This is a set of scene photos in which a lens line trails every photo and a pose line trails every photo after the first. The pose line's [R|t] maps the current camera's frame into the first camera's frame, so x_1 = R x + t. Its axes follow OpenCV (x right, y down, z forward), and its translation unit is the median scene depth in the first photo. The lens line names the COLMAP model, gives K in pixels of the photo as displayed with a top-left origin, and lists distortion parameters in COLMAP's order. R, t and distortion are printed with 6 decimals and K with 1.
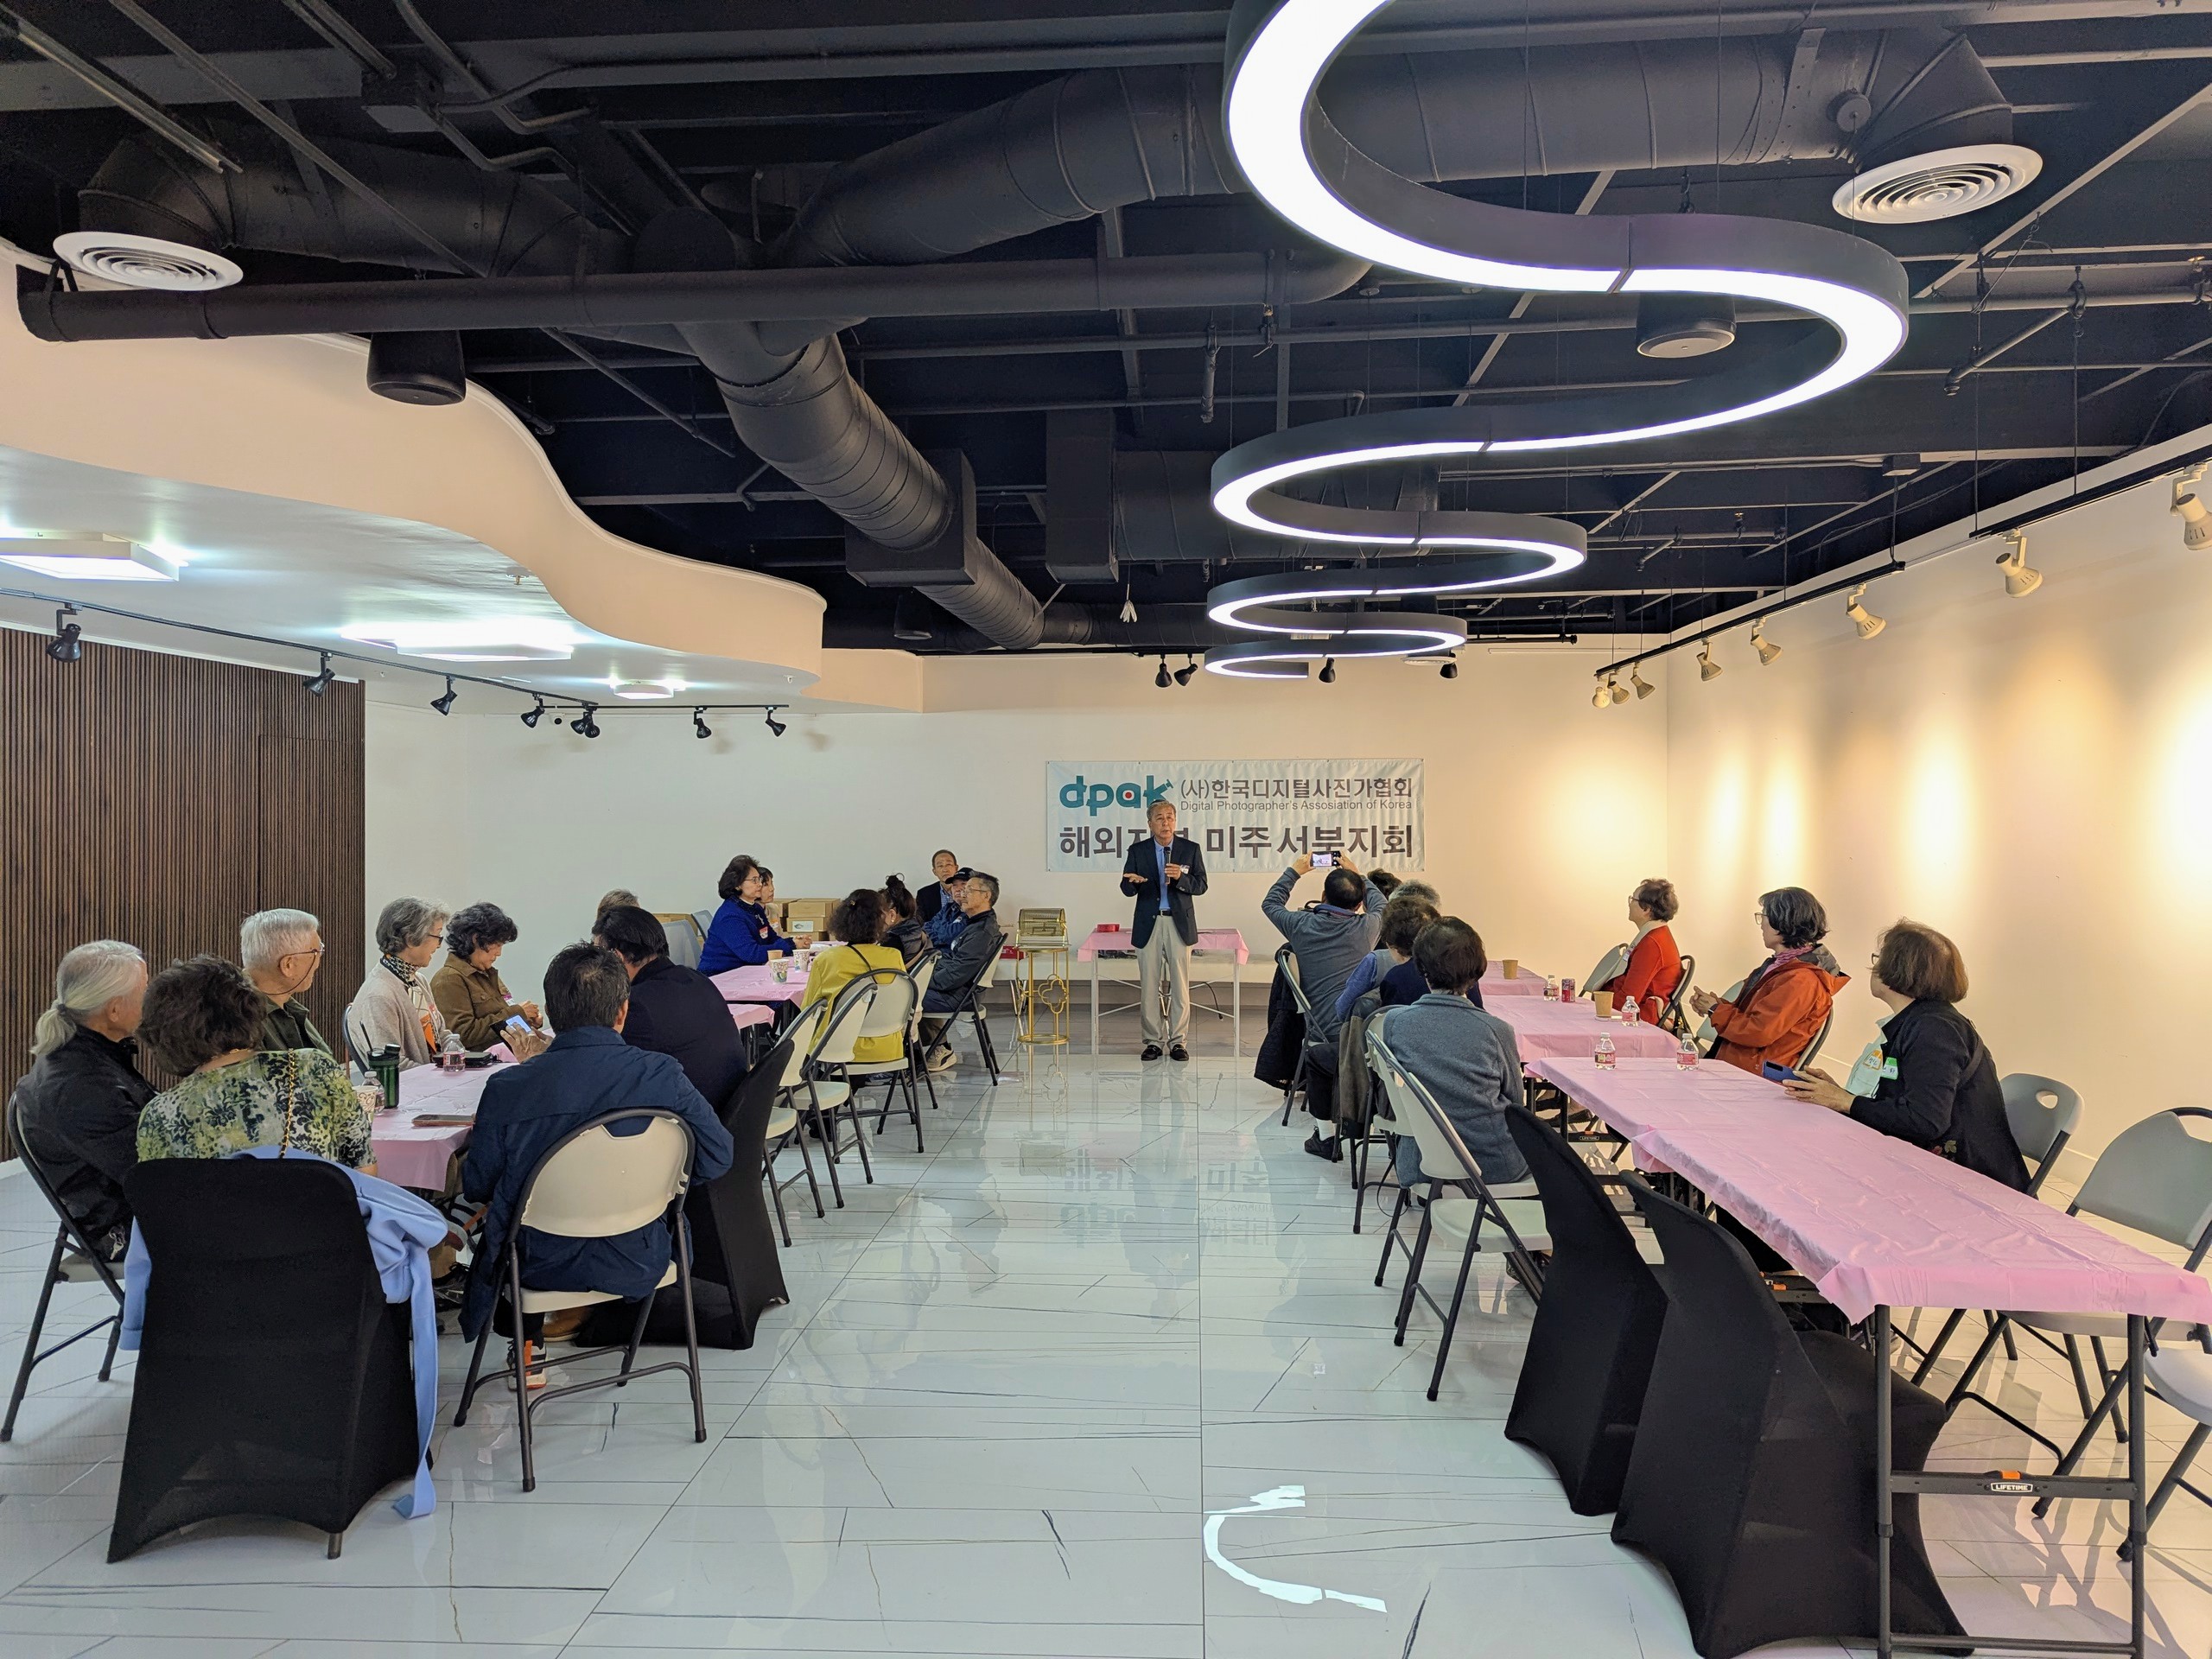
lens RADIAL K [[1596.5, 0, 1107.5], [0, 1596.5, 817.2], [0, 0, 1]] dist [0.068651, -0.059410]
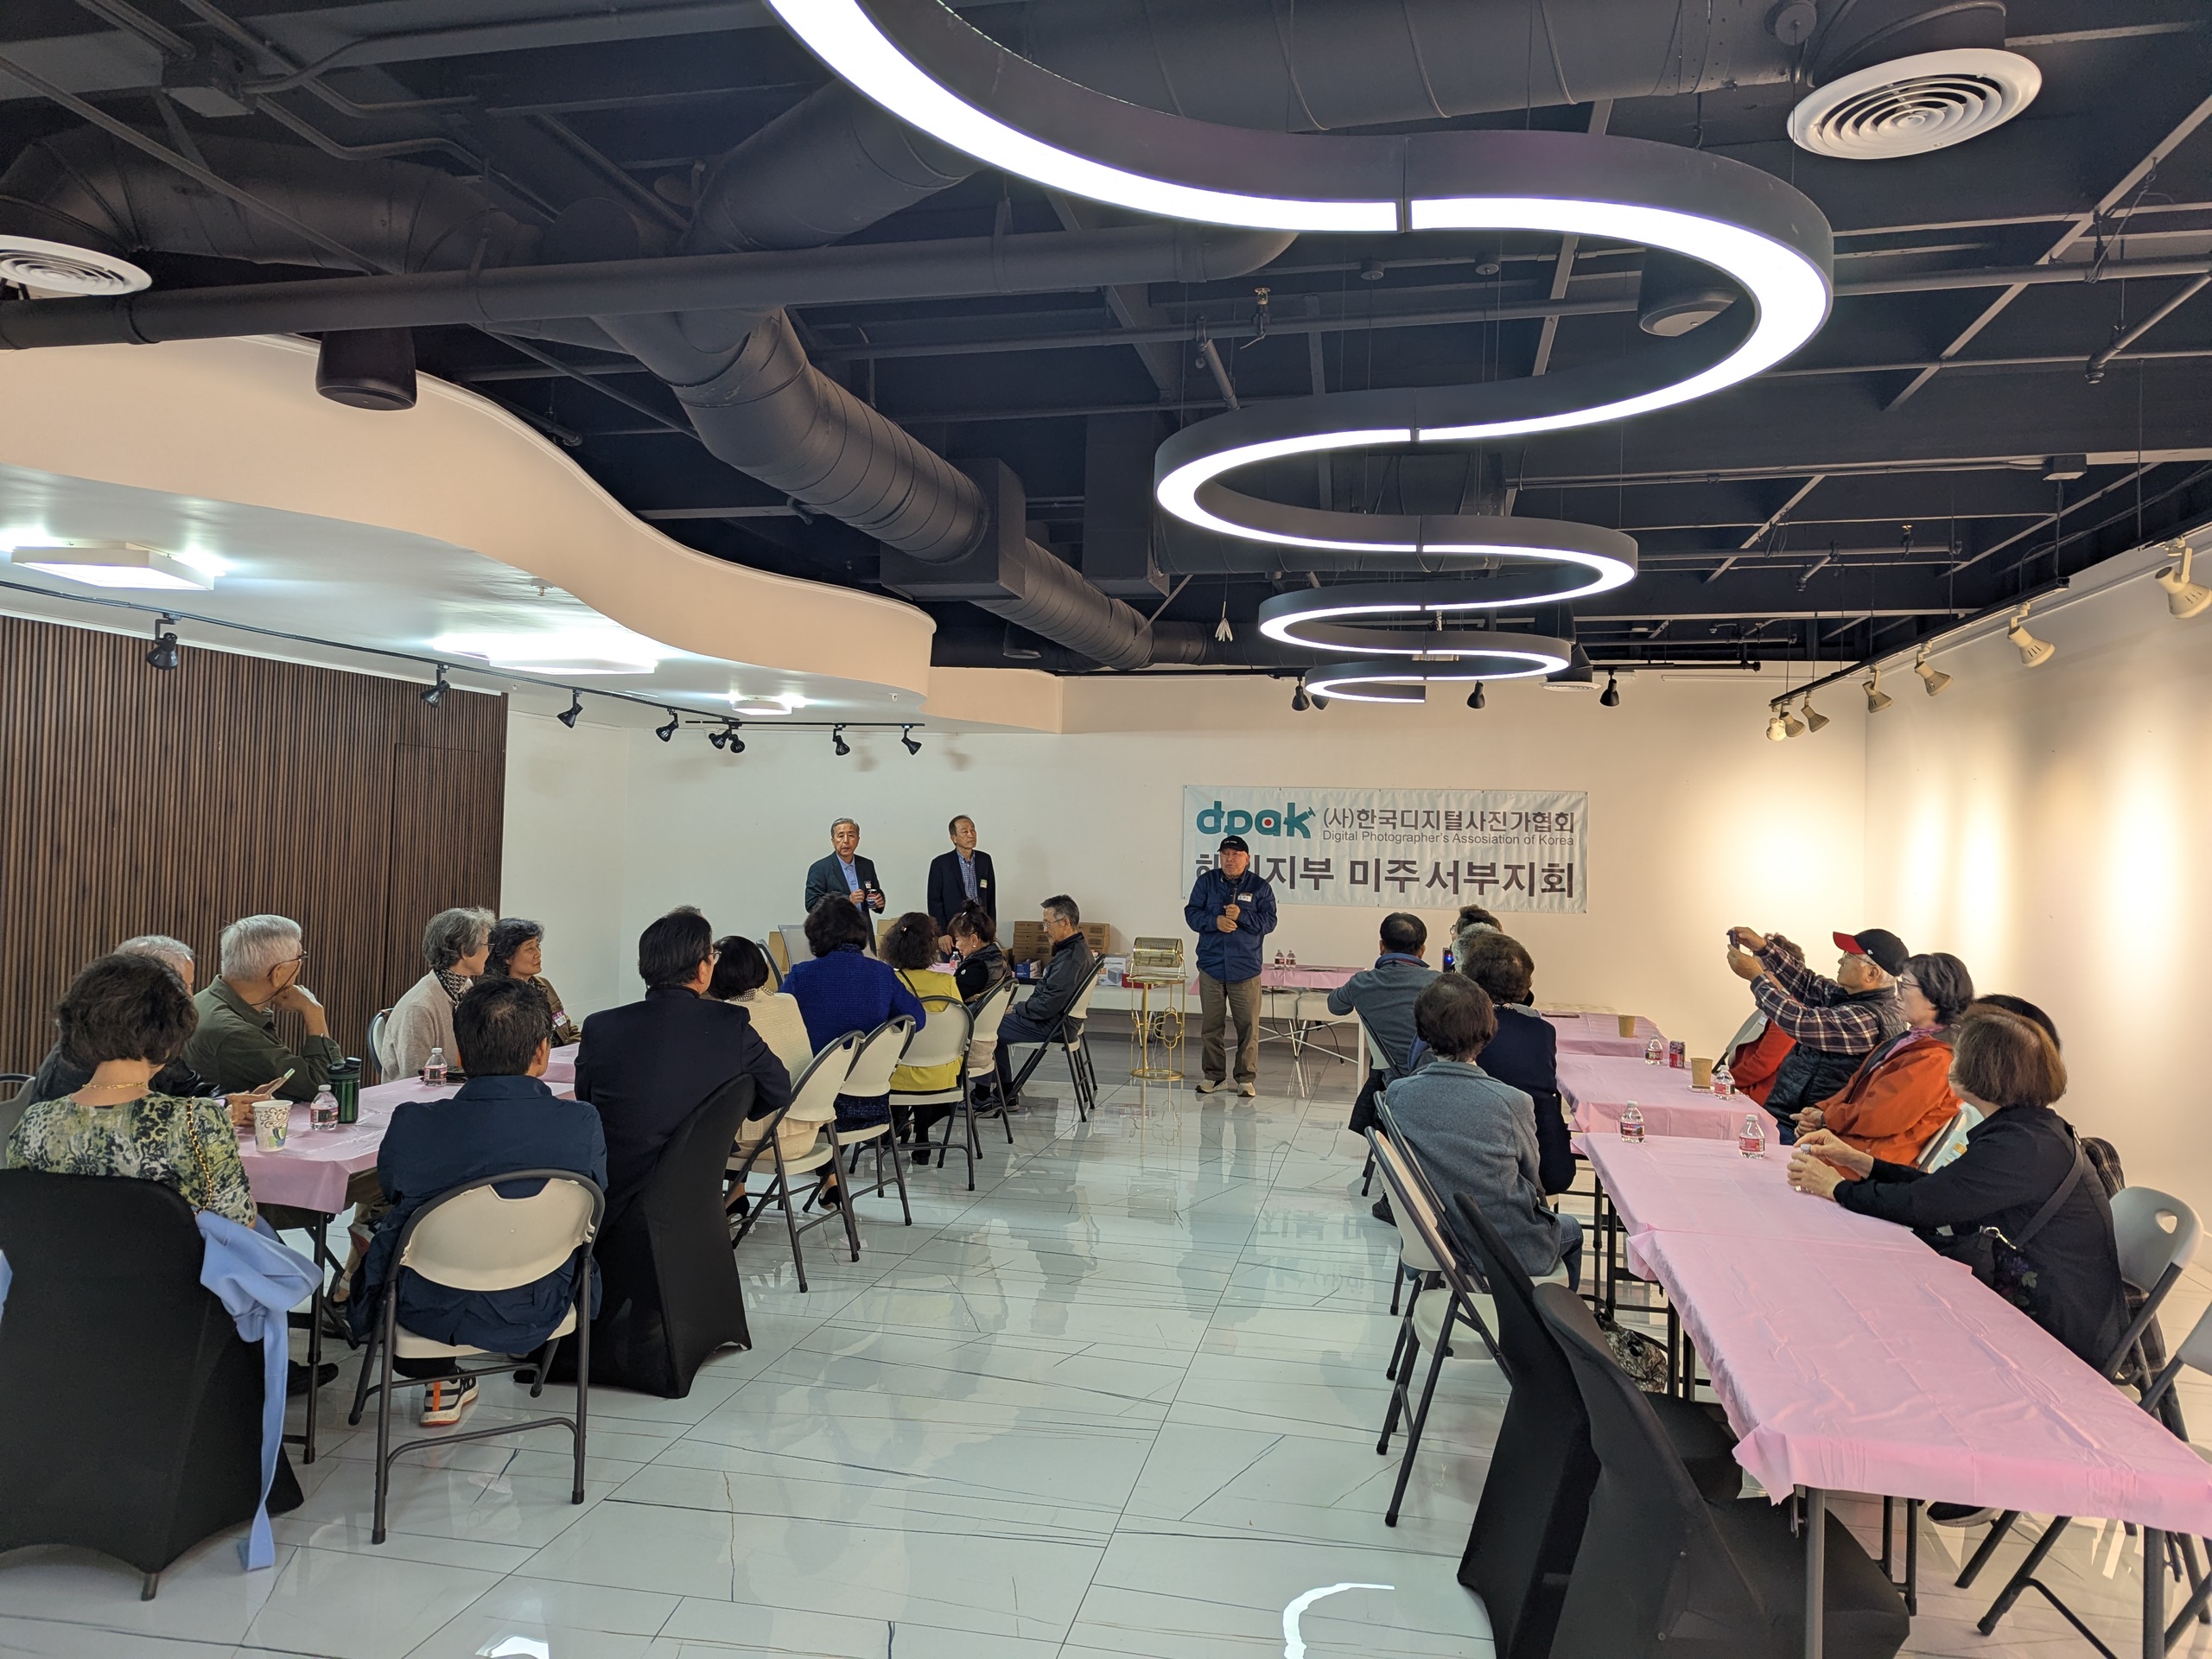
lens RADIAL K [[1596.5, 0, 1096.9], [0, 1596.5, 788.8], [0, 0, 1]] dist [0.068651, -0.059410]
pose [[0.988168, 0.022836, -0.151668, 0.096220], [-0.027796, 0.999143, -0.030664, -0.003163], [0.150837, 0.034517, 0.987956, 0.056181]]
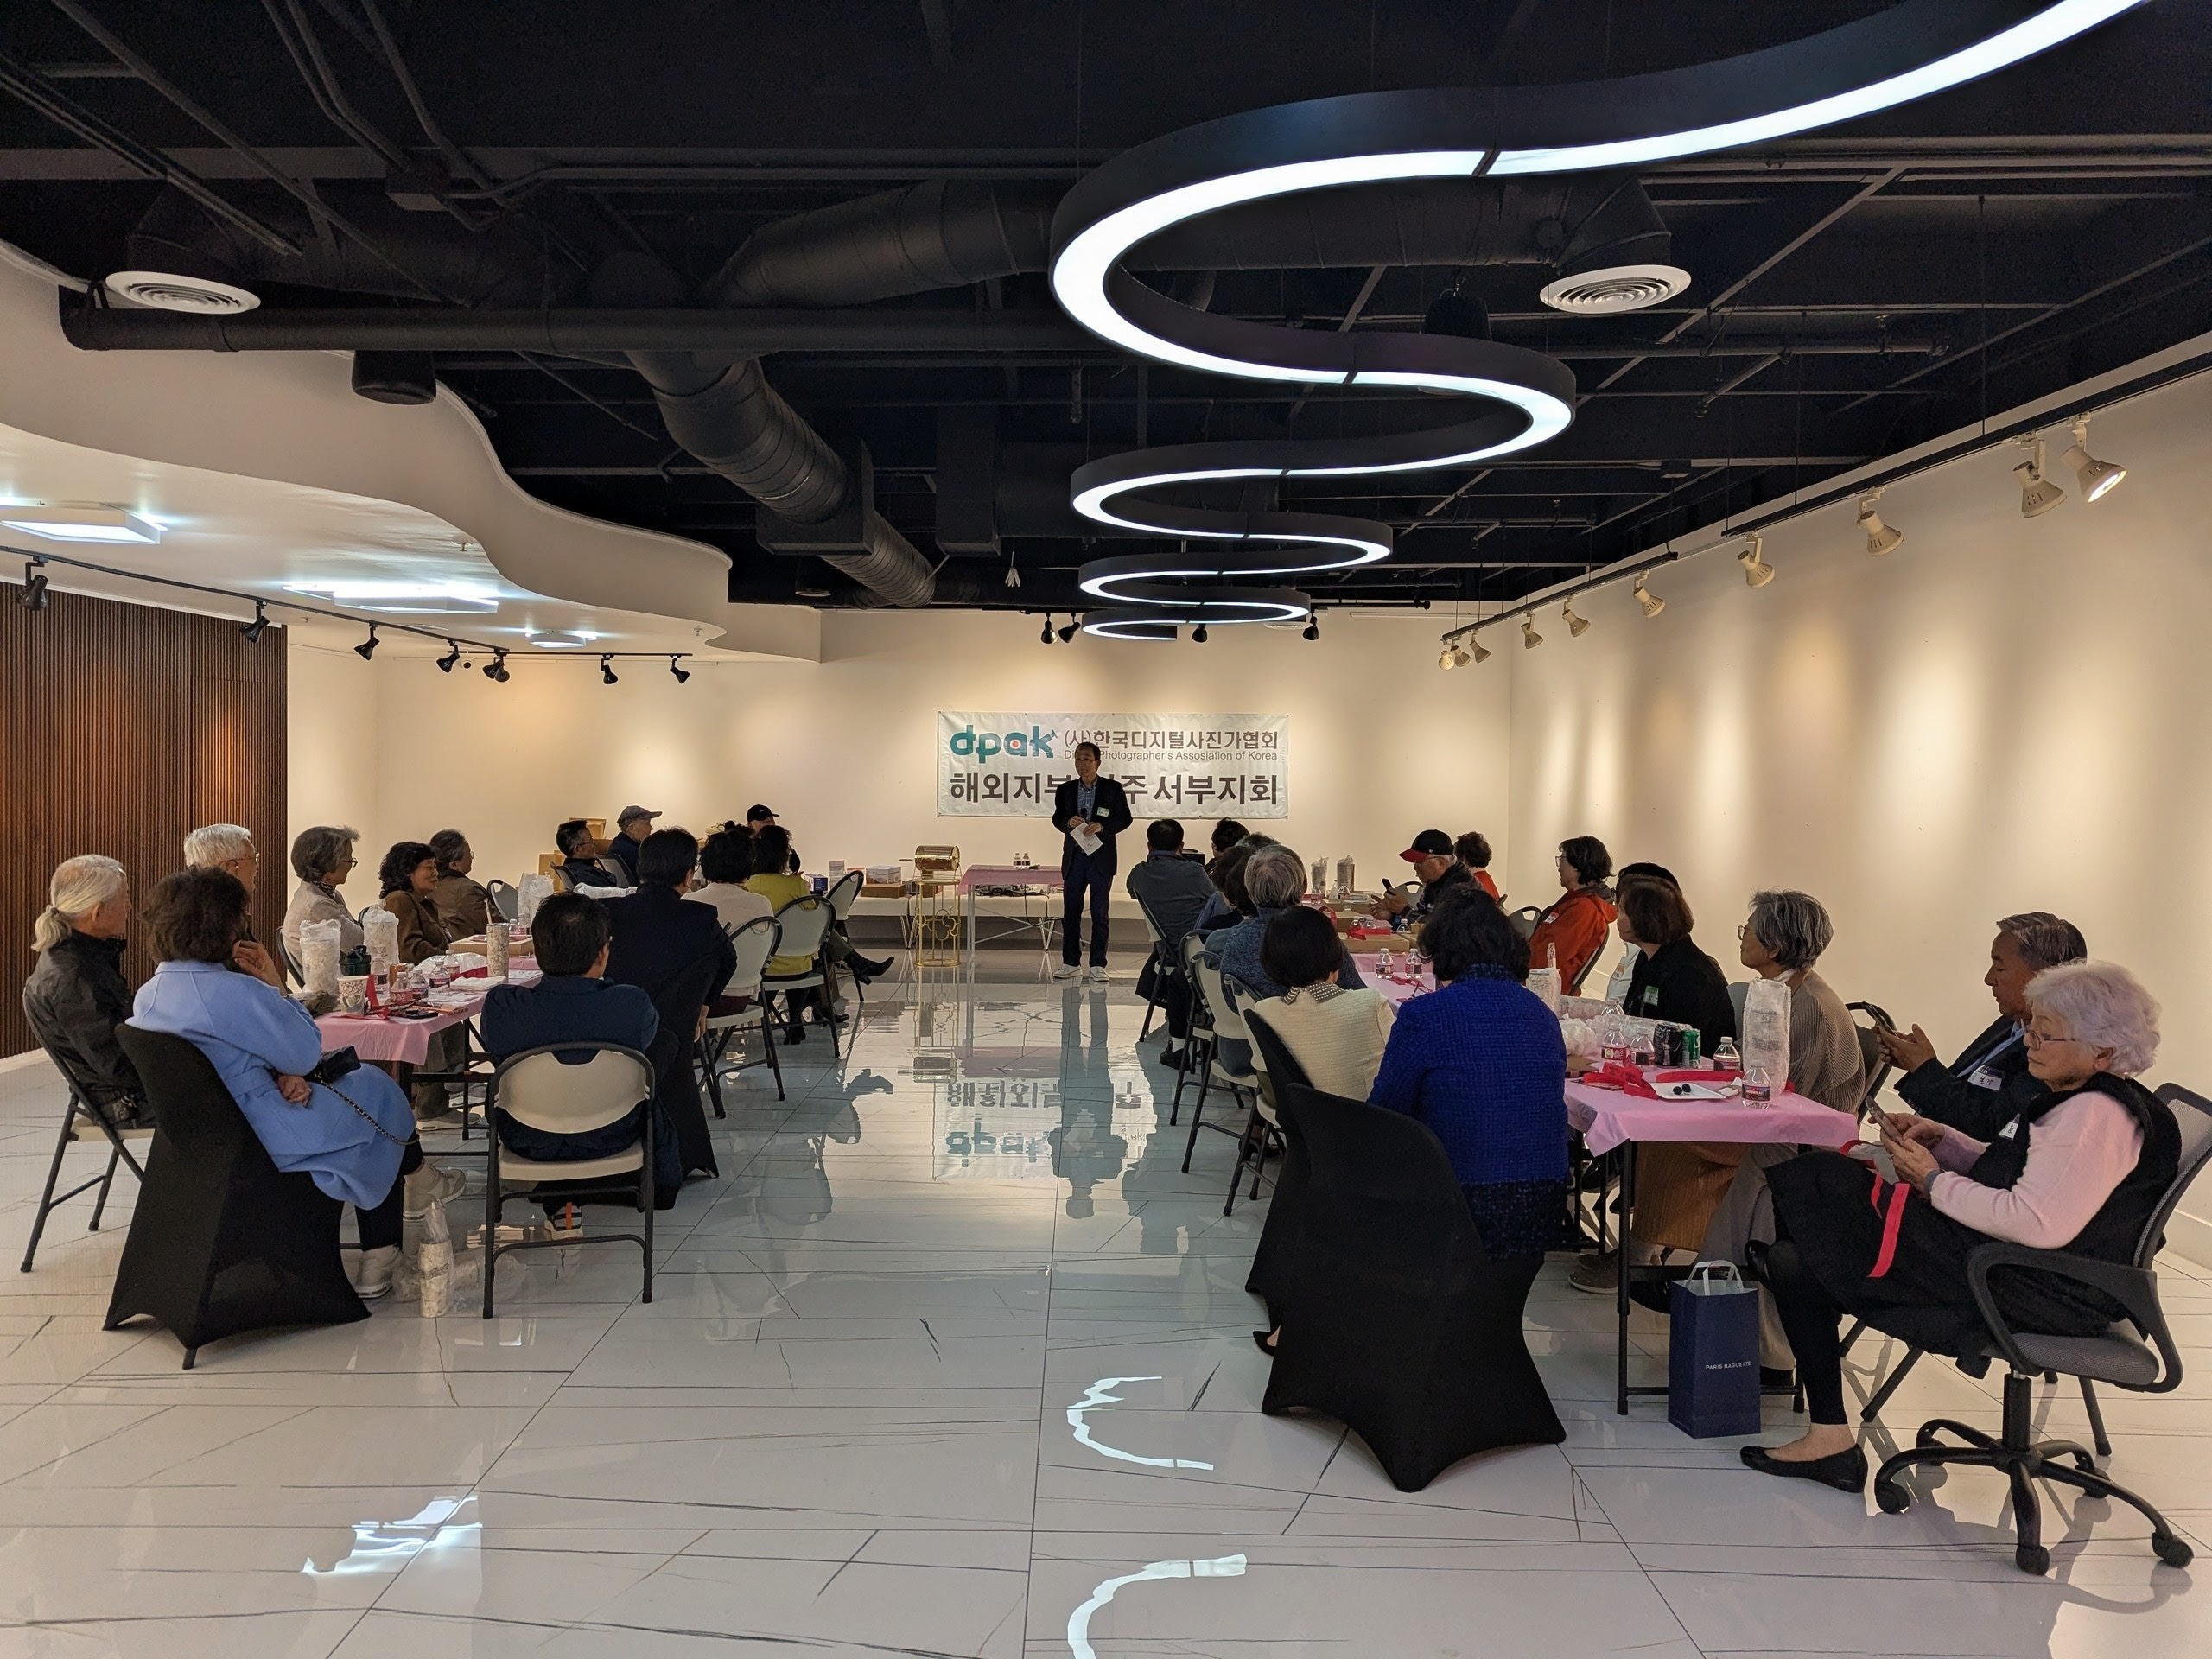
lens RADIAL K [[1596.5, 0, 1089.6], [0, 1596.5, 811.4], [0, 0, 1]] dist [0.068651, -0.059410]
pose [[0.998460, 0.010946, 0.054381, 0.009002], [-0.012544, 0.999497, 0.029116, -0.000611], [-0.054034, -0.029754, 0.998096, -0.116898]]
